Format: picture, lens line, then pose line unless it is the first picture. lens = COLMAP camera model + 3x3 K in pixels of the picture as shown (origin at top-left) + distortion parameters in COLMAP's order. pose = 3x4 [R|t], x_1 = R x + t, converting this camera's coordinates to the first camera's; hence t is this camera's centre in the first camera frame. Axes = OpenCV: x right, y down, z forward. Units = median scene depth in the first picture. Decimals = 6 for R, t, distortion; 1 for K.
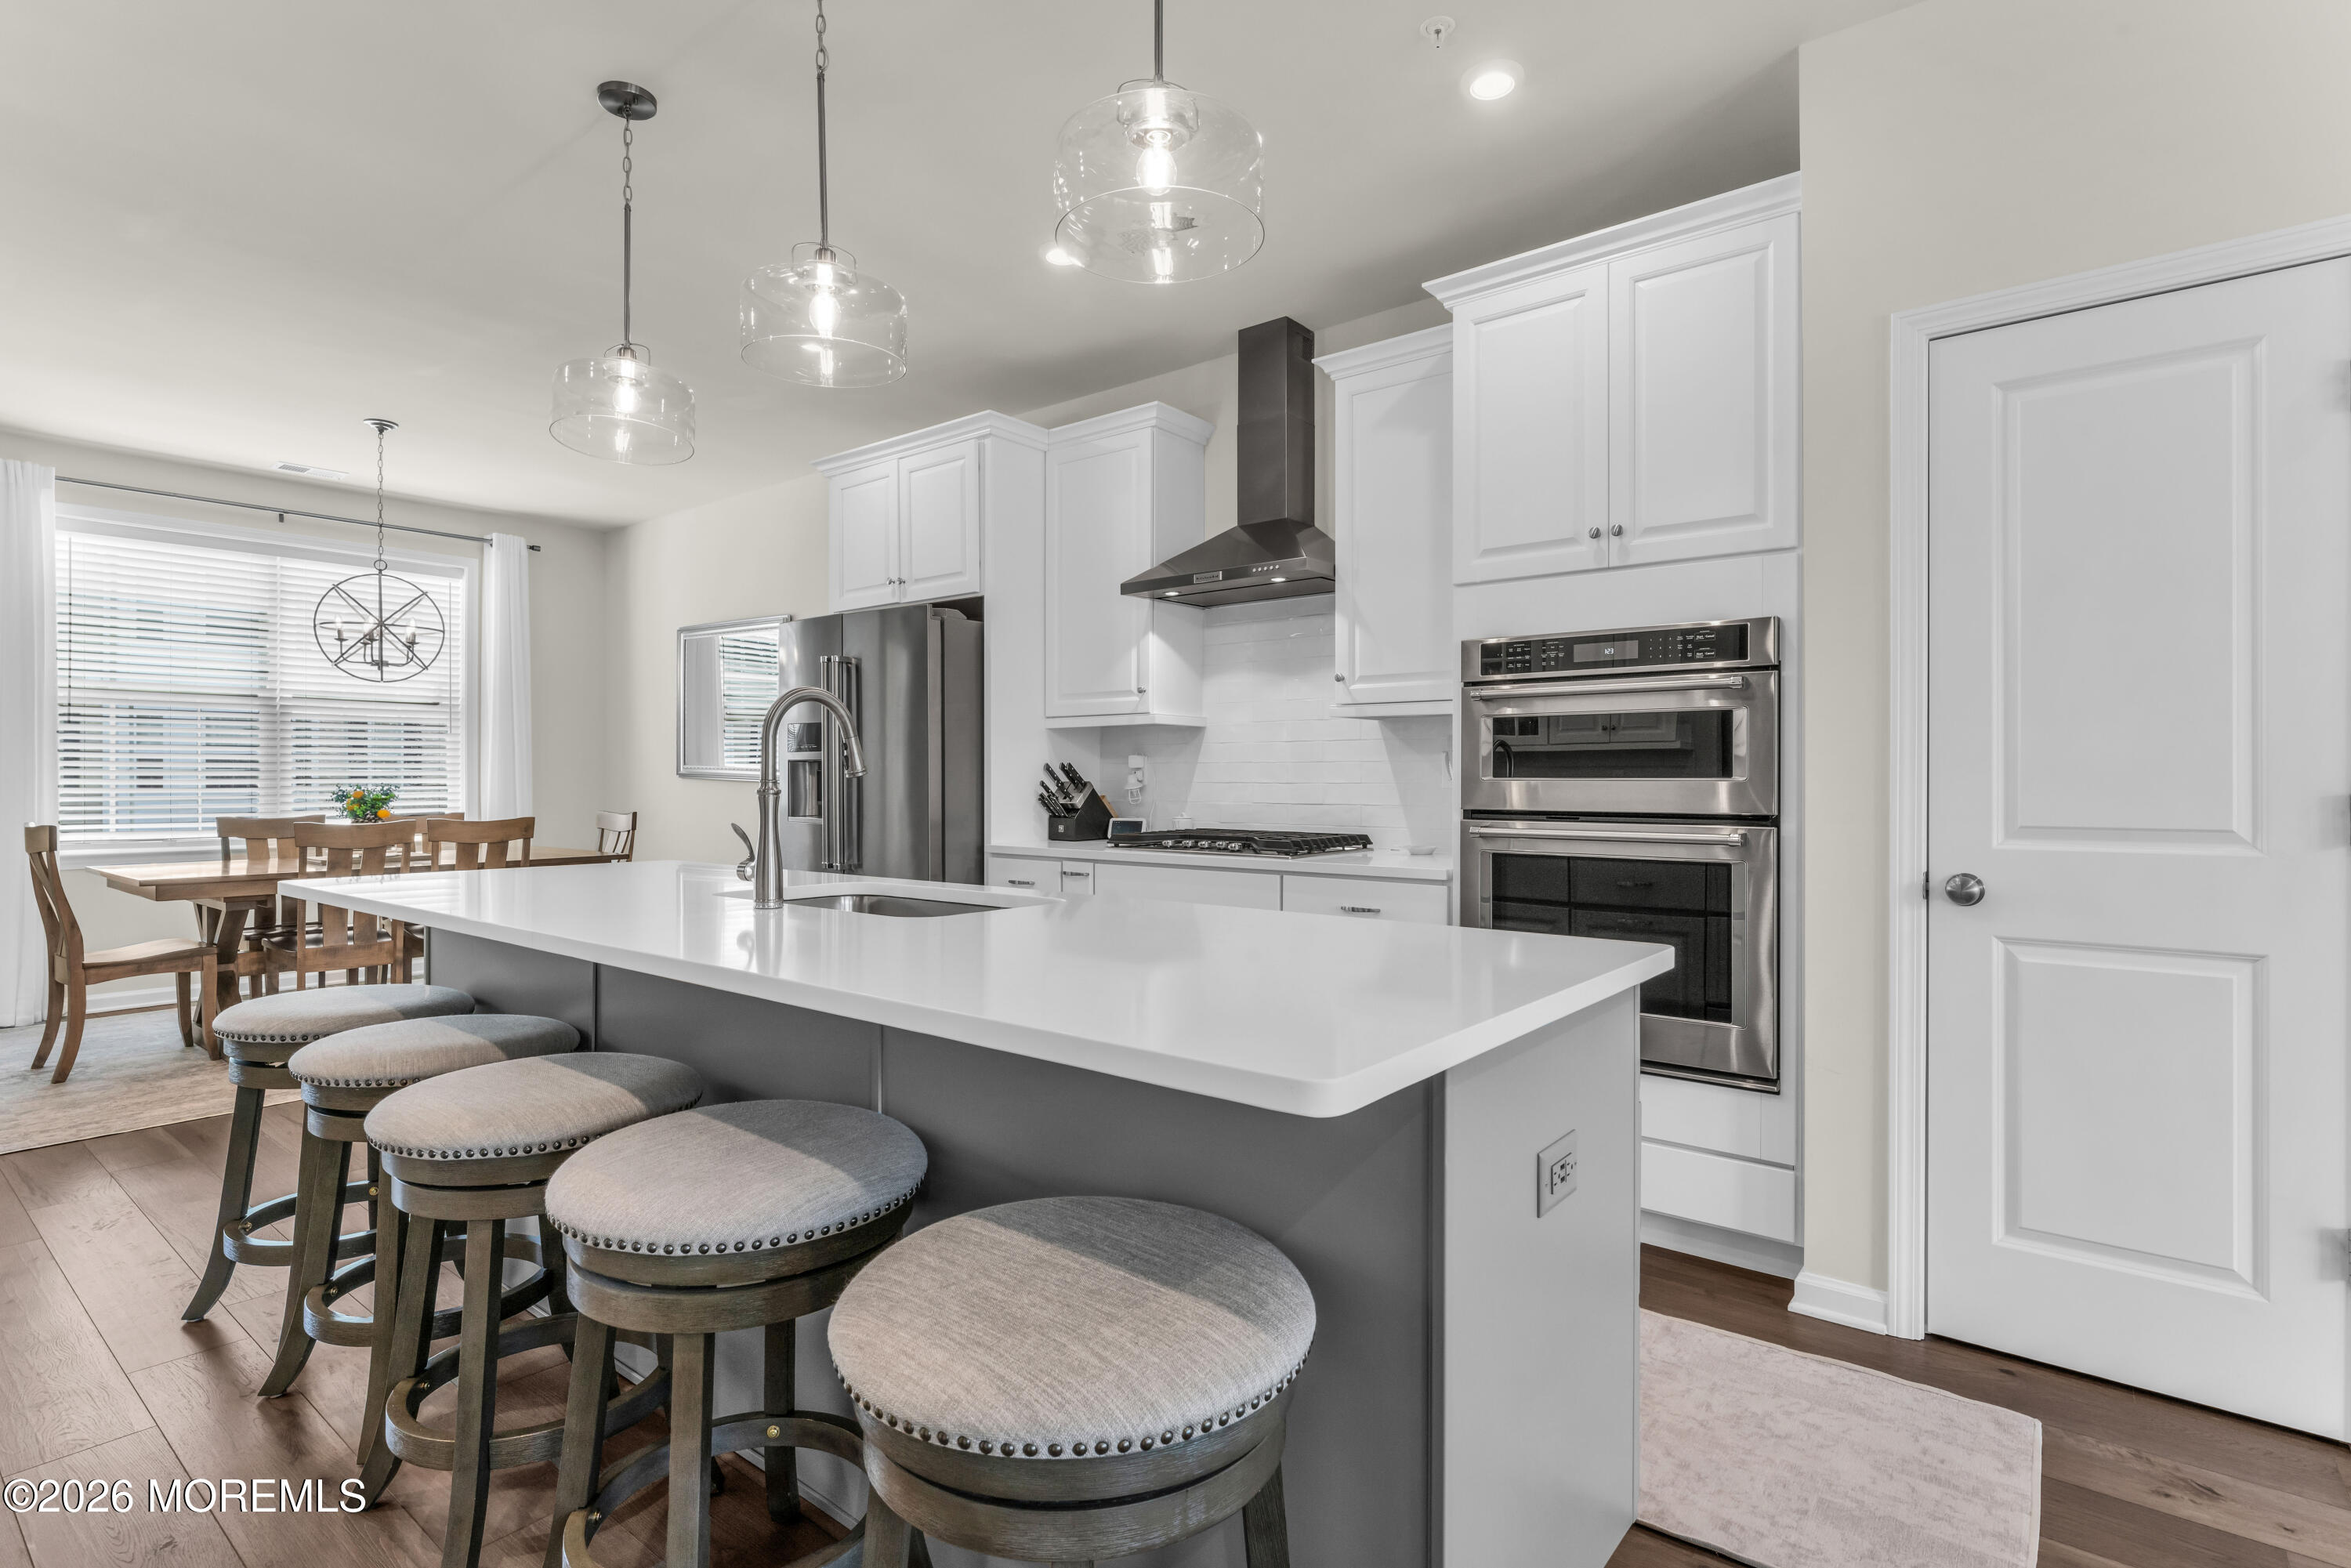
lens RADIAL K [[1139.9, 0, 1177.4], [0, 1139.9, 777.2], [0, 0, 1]] dist [-0.001408, 0.000309]
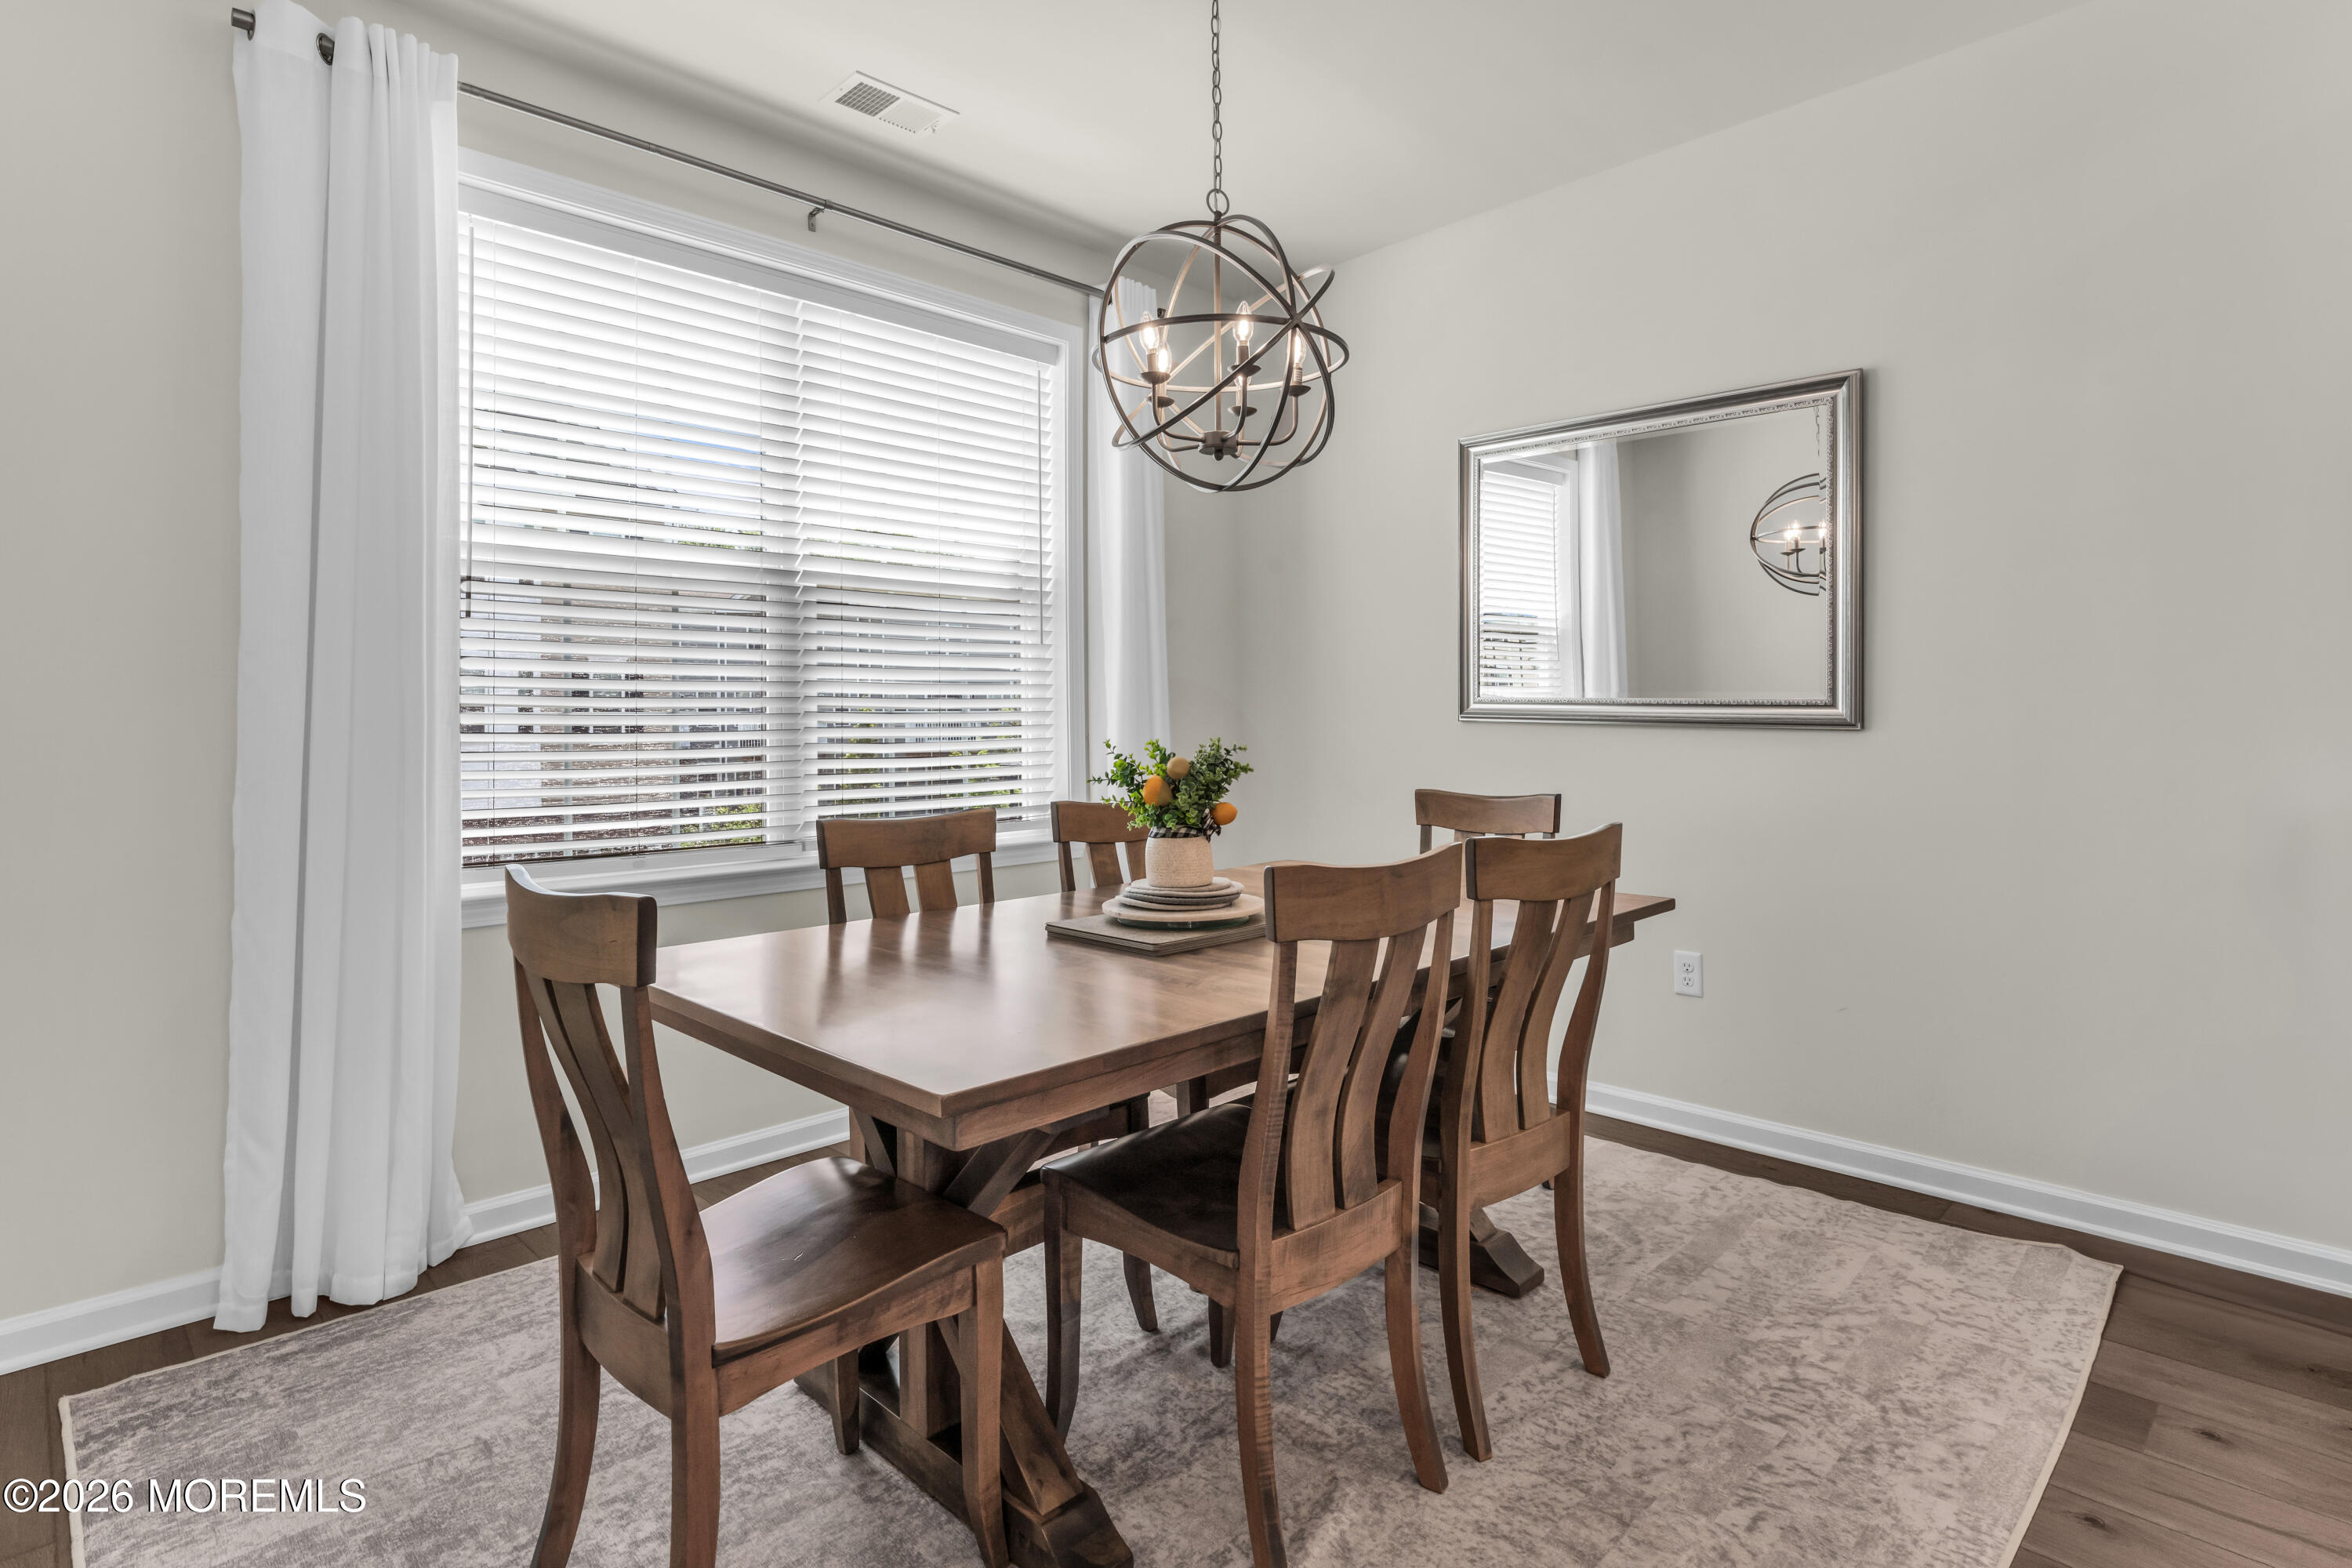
lens RADIAL K [[1195.8, 0, 1177.5], [0, 1195.8, 703.5], [0, 0, 1]] dist [0.000223, 0.000204]
pose [[0.992561, -0.007361, -0.121524, -0.780437], [0.005222, 0.999826, -0.017906, -0.000319], [0.121634, 0.017138, 0.992427, 0.681154]]
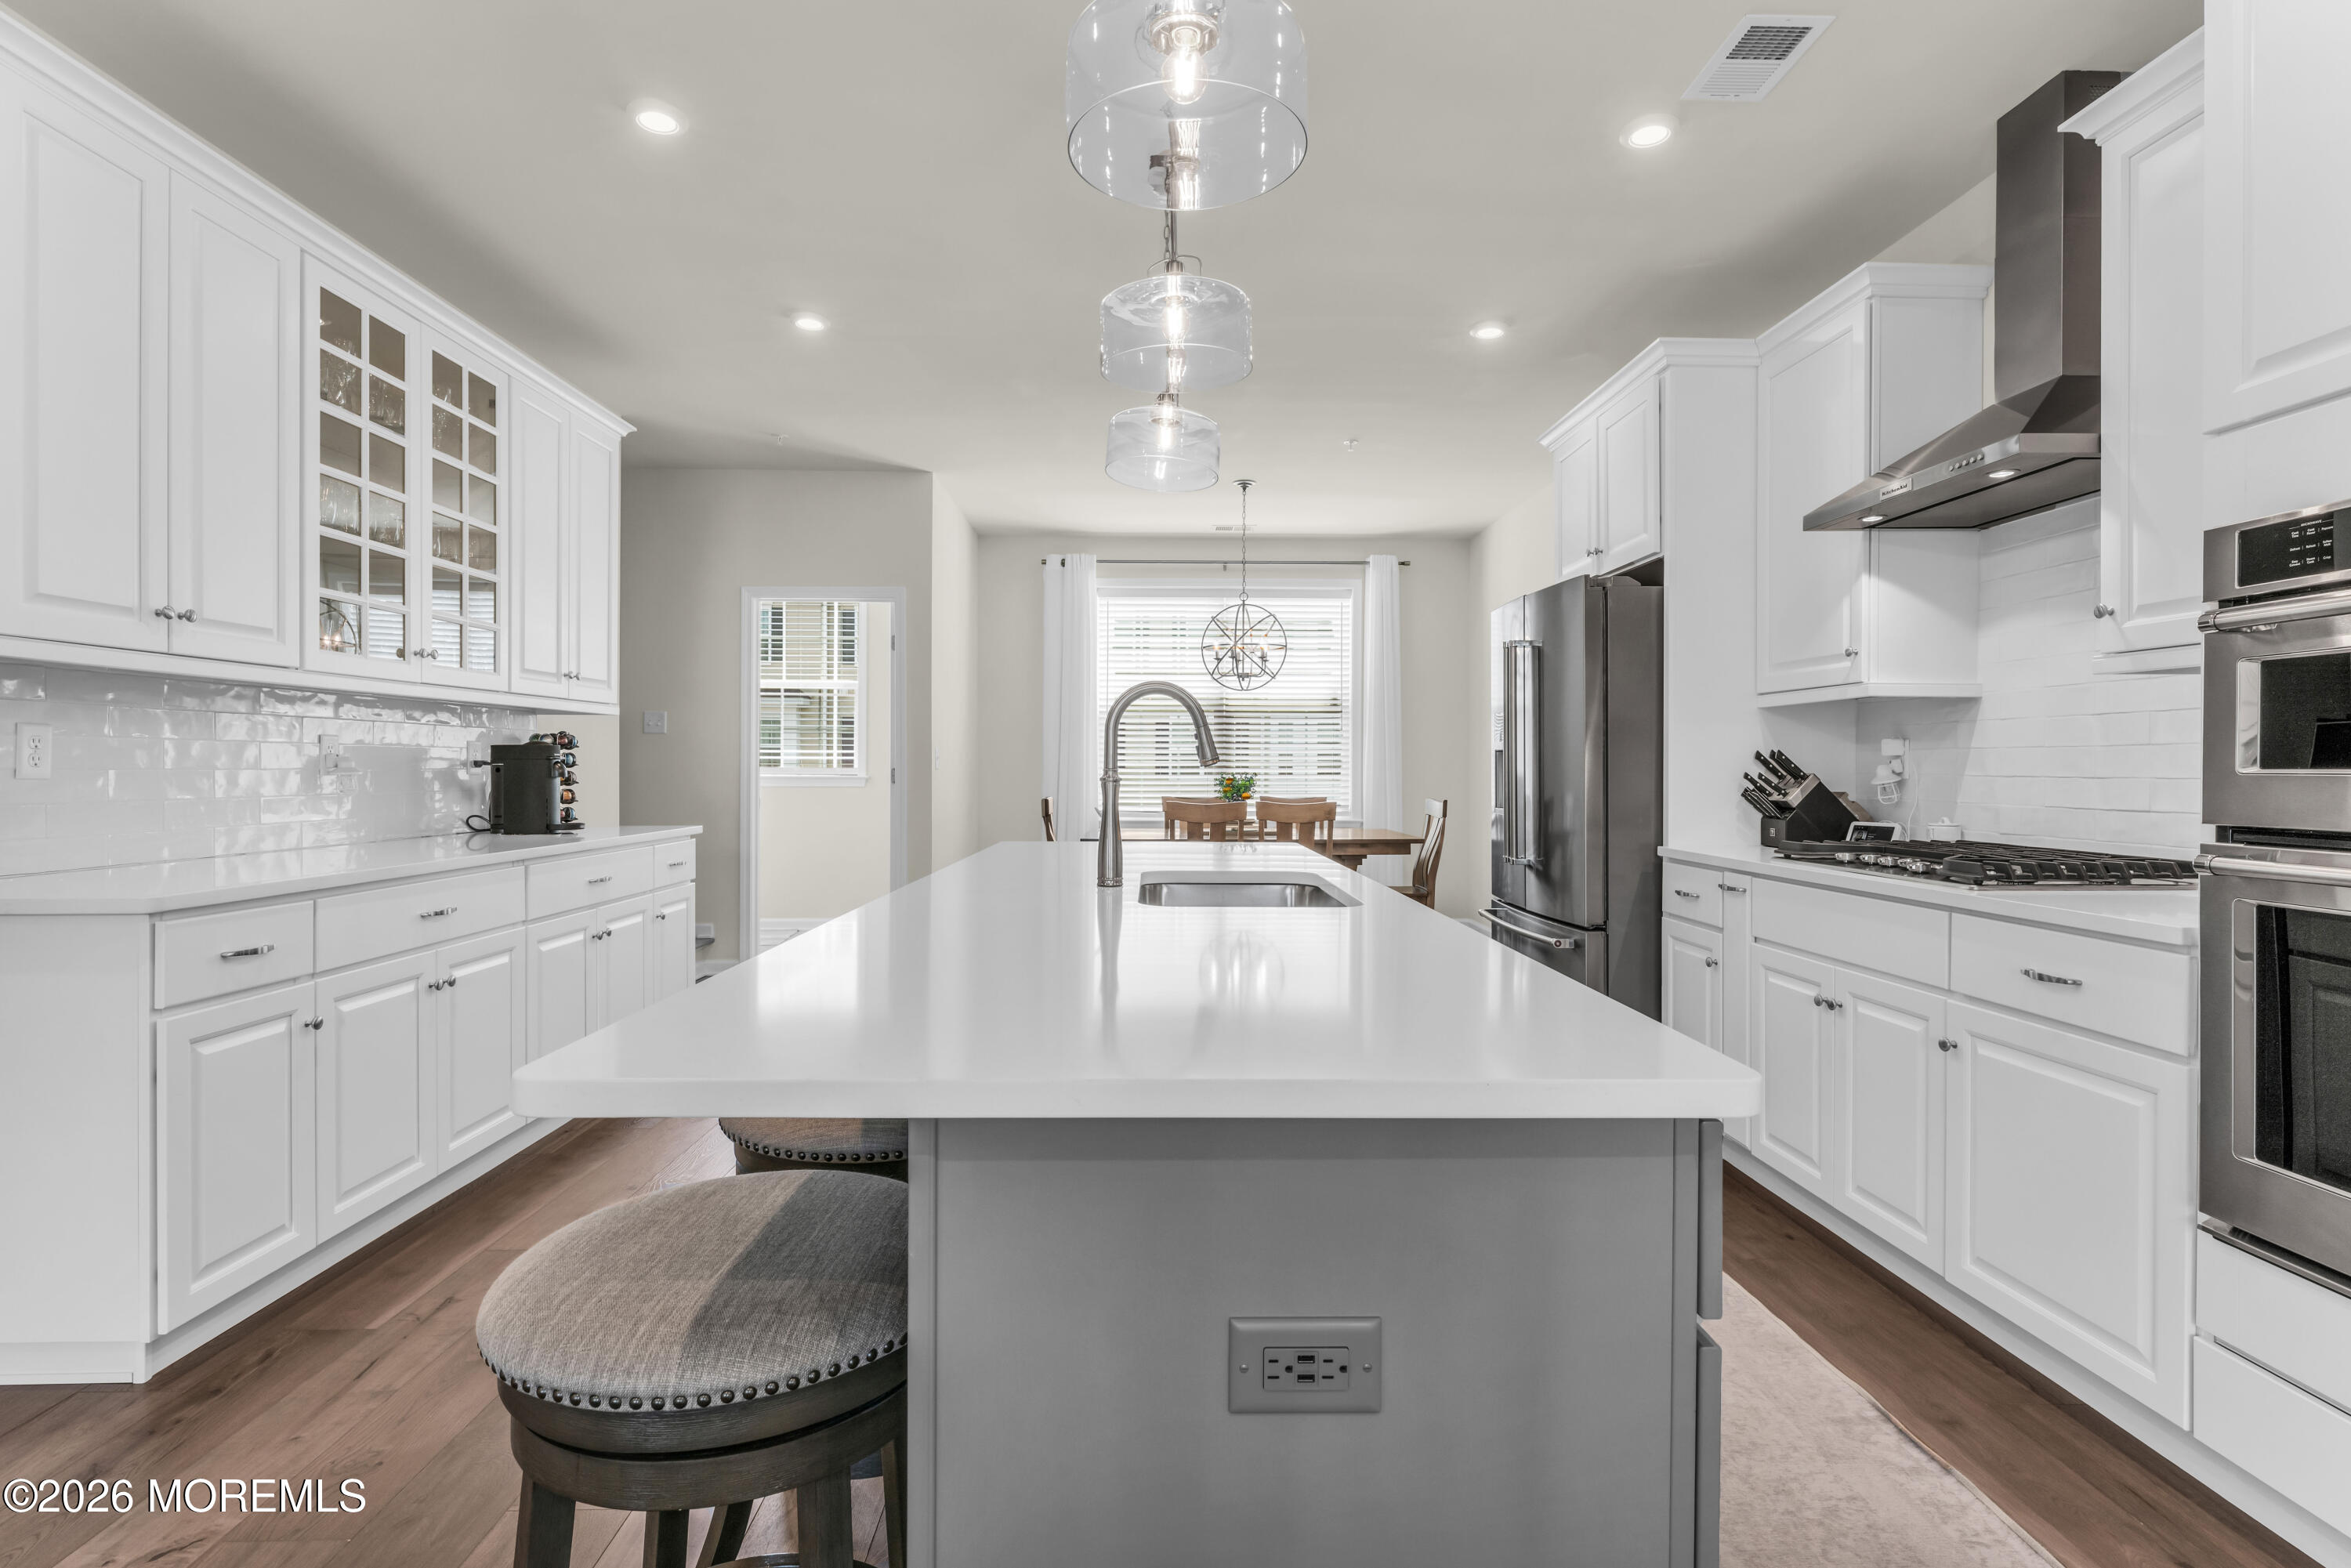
lens RADIAL K [[1139.9, 0, 1177.4], [0, 1139.9, 777.2], [0, 0, 1]] dist [-0.001408, 0.000309]
pose [[0.638141, 0.008705, -0.769871, 0.261844], [-0.002275, 0.999953, 0.009421, 0.000057], [0.769916, -0.004261, 0.638130, 0.174079]]
